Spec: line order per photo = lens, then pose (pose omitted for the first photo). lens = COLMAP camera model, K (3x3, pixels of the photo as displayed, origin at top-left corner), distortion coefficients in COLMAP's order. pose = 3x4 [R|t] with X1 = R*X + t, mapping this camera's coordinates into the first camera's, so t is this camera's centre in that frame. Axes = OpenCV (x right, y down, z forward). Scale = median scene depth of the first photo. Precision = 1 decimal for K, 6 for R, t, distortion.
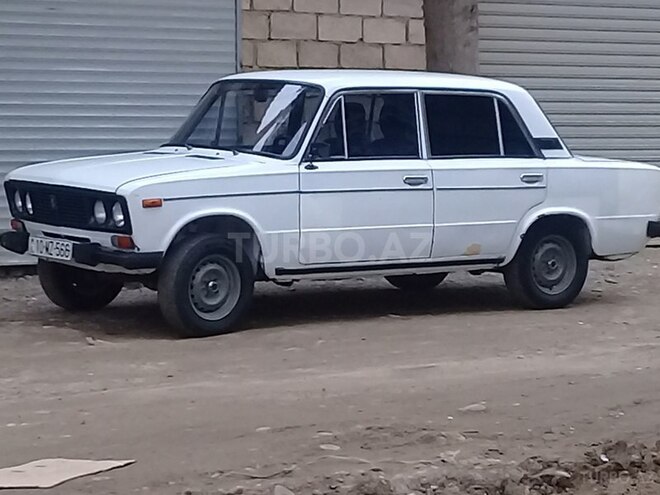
lens RADIAL K [[2279.2, 0, 330.0], [0, 2279.2, 247.5], [0, 0, 1]] dist [0.022602, -1.278343]
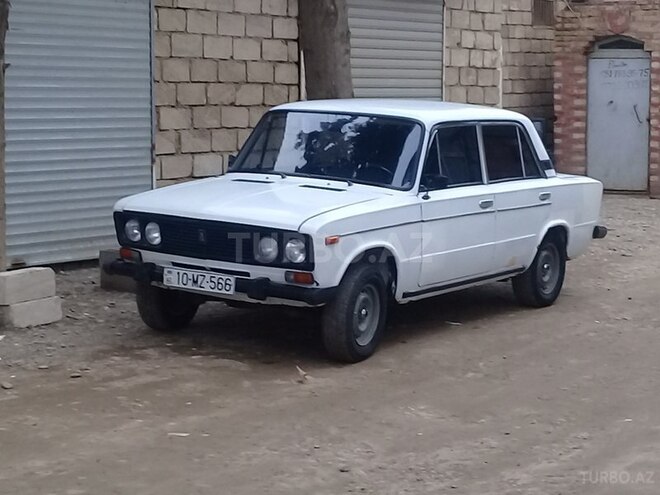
lens RADIAL K [[1587.4, 0, 330.0], [0, 1587.4, 247.5], [0, 0, 1]] dist [0.037249, 0.125316]
pose [[0.927541, -0.030579, 0.372469, -0.325849], [0.010097, 0.998334, 0.056816, -0.053510], [-0.373586, -0.048939, 0.926304, 0.307844]]
